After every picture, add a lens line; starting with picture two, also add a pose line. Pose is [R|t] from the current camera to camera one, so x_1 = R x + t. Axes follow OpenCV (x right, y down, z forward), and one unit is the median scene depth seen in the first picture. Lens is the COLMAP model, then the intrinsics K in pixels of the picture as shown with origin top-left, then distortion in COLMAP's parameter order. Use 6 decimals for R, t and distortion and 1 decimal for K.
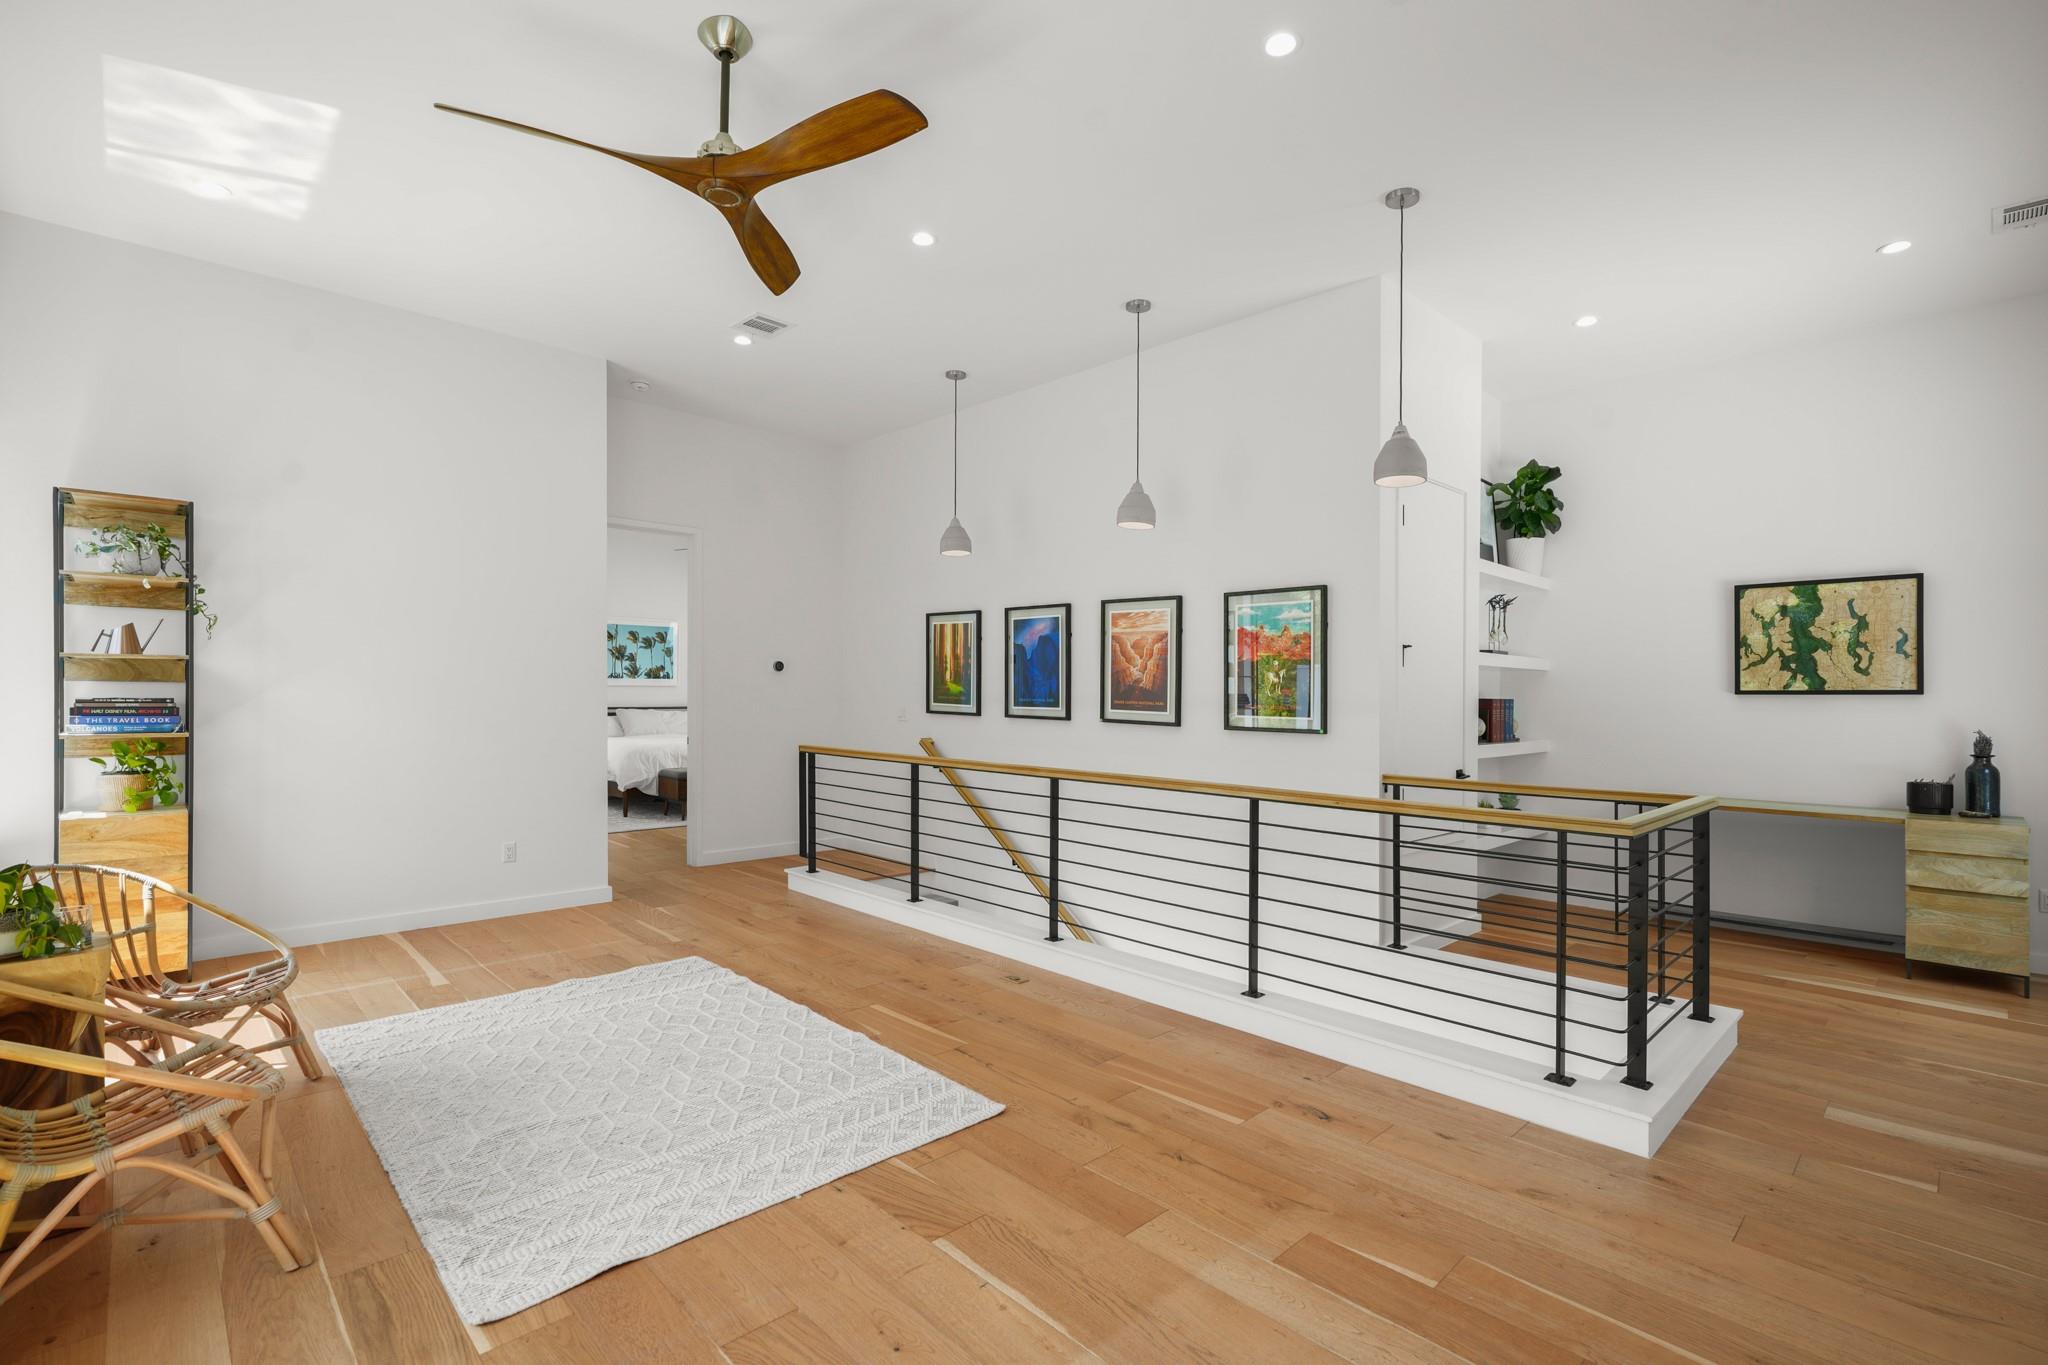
lens RADIAL K [[928.9, 0, 1029.4], [0, 928.9, 685.5], [0, 0, 1]] dist [-0.000044, -0.000105]
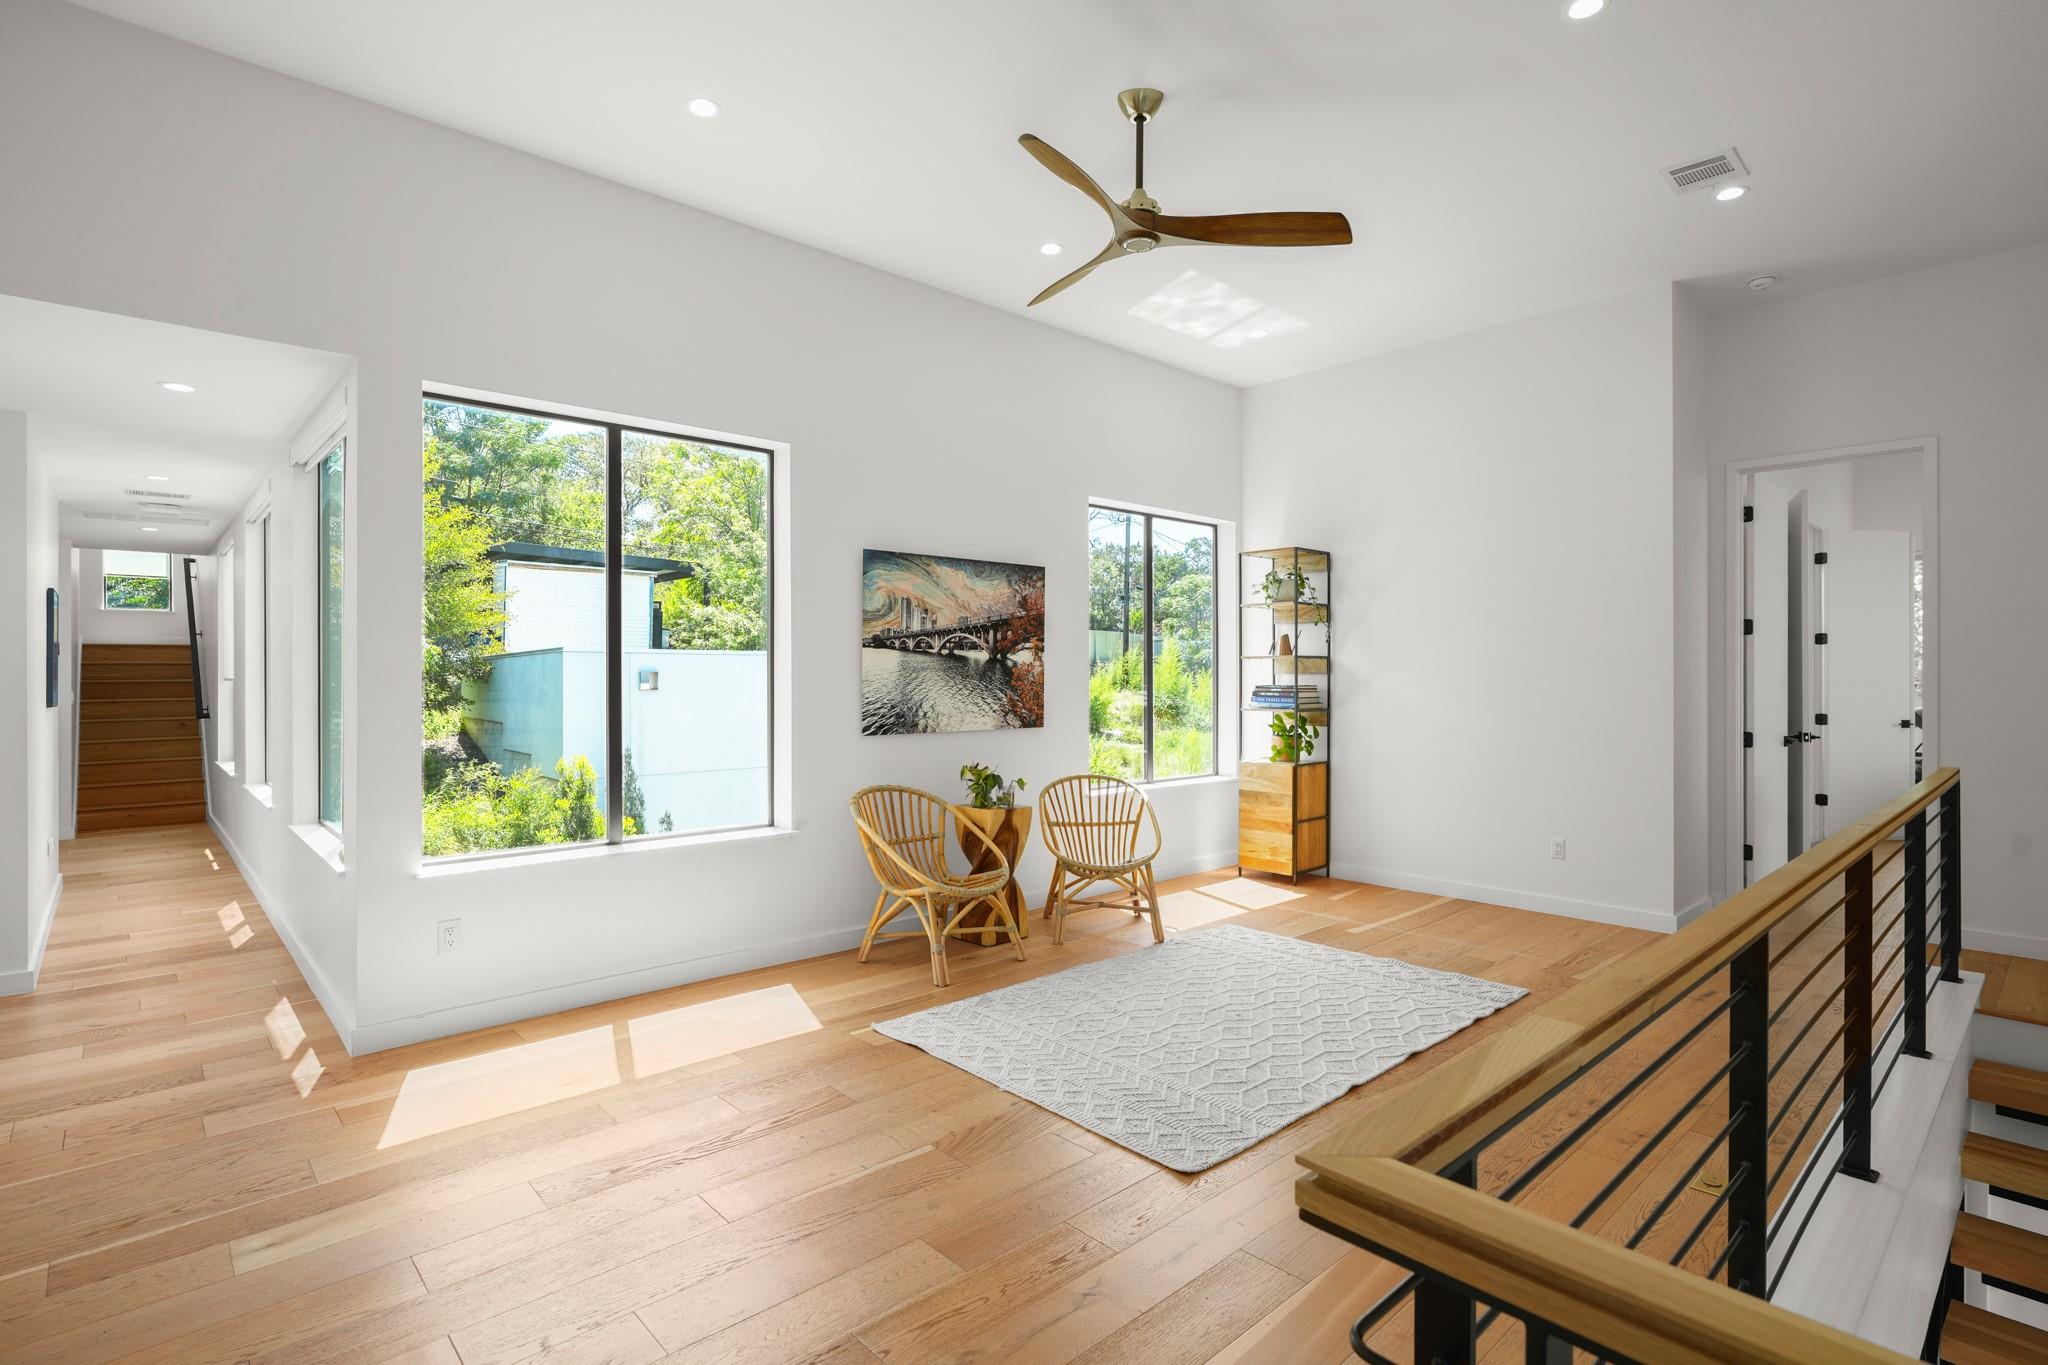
lens RADIAL K [[986.1, 0, 1024.4], [0, 986.1, 676.6], [0, 0, 1]] dist [0.000187, -0.000433]
pose [[-0.015915, -0.006752, -0.999851, 0.579757], [0.006867, 0.999953, -0.006862, 0.006617], [0.999850, -0.006975, -0.015868, 0.576790]]
